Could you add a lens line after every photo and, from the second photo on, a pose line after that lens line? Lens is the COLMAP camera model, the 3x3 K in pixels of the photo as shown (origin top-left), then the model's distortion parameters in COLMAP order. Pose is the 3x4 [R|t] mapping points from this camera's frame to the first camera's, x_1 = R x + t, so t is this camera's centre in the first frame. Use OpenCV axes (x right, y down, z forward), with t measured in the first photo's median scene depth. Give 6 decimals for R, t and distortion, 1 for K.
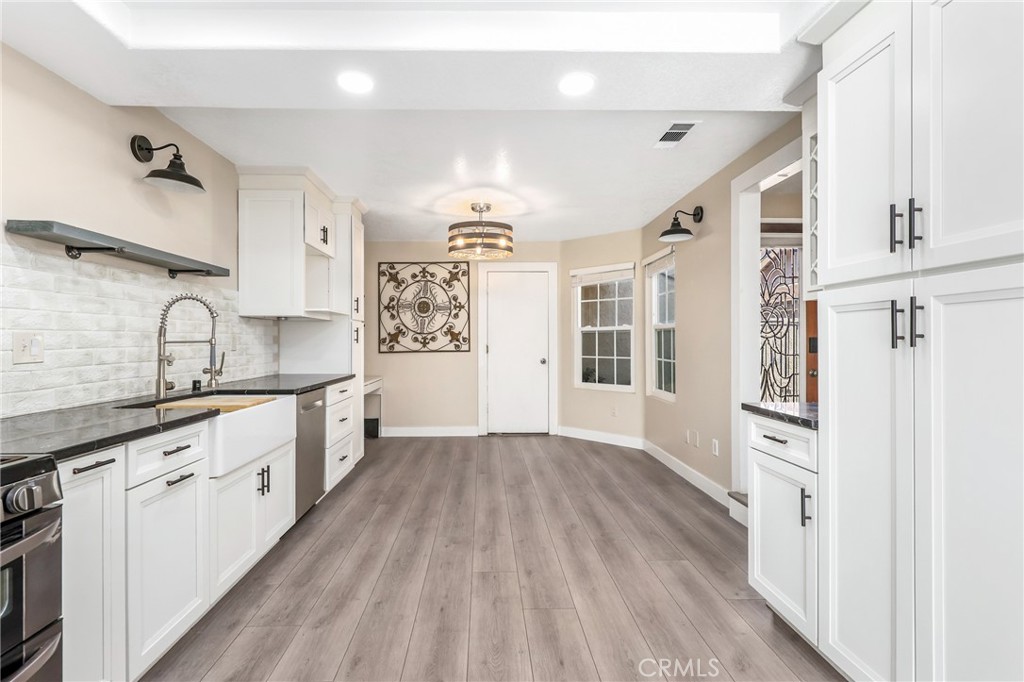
lens RADIAL K [[485.5, 0, 491.6], [0, 485.5, 340.4], [0, 0, 1]] dist [-0.001602, -0.000198]
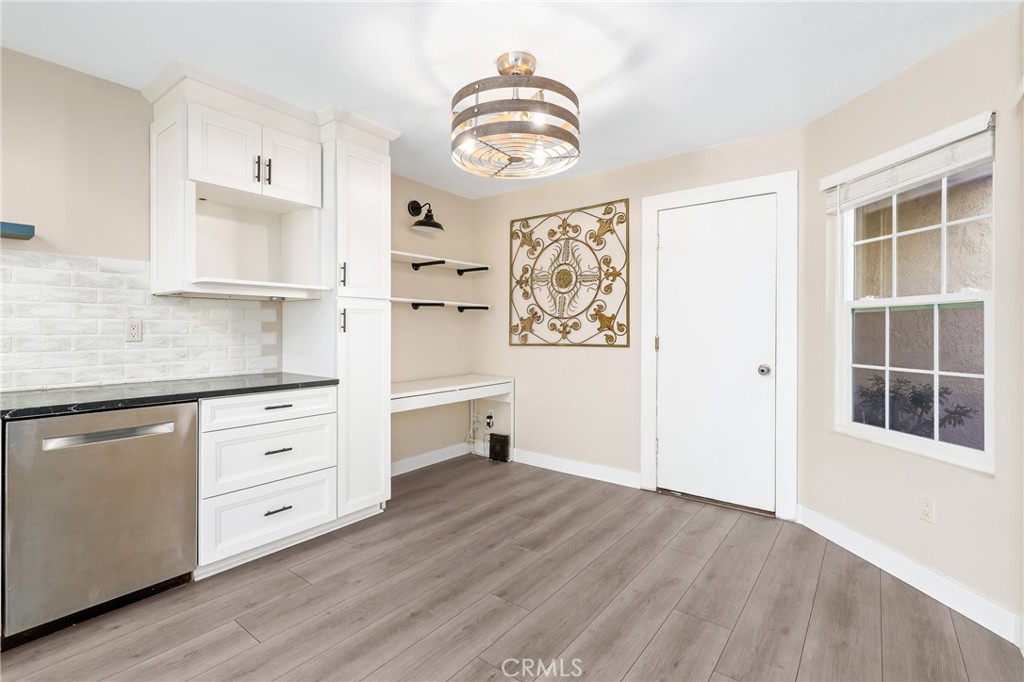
lens RADIAL K [[468.4, 0, 514.4], [0, 468.4, 330.7], [0, 0, 1]] dist [-0.000093, 0.000237]
pose [[0.782099, 0.006017, -0.623125, 0.210778], [-0.002500, 0.999976, 0.006518, -0.000884], [0.623149, -0.003540, 0.782095, 0.458711]]
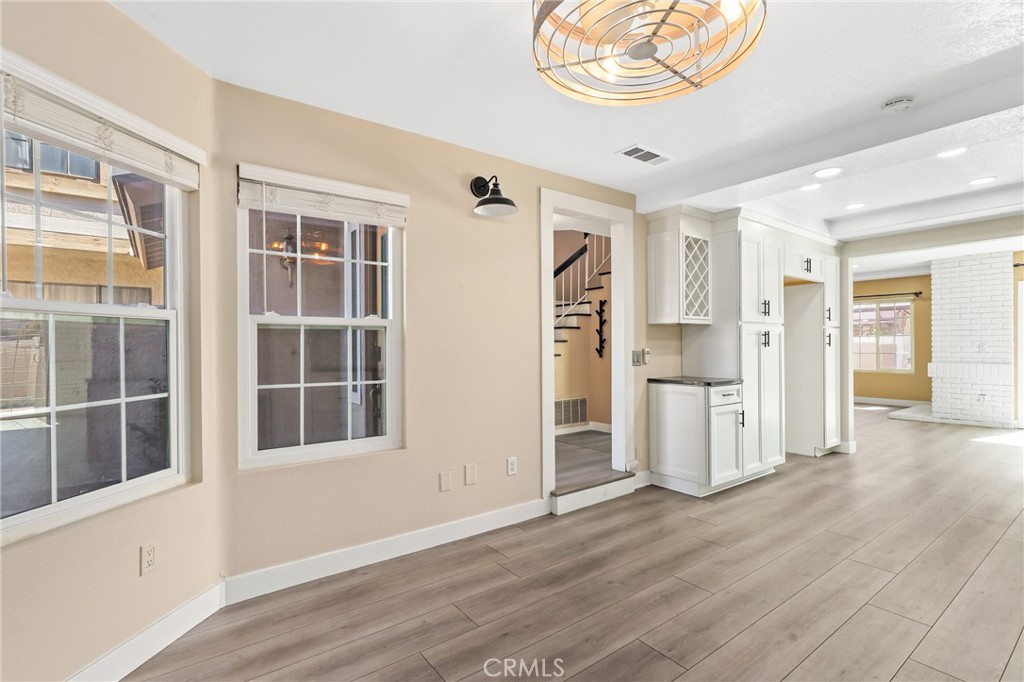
lens RADIAL K [[478.8, 0, 520.2], [0, 478.8, 345.5], [0, 0, 1]] dist [-0.000513, 0.000016]
pose [[-0.588191, 0.005249, 0.808705, -0.159246], [0.007048, 0.999974, -0.001365, 0.000050], [-0.808691, 0.004897, -0.588213, 0.918661]]
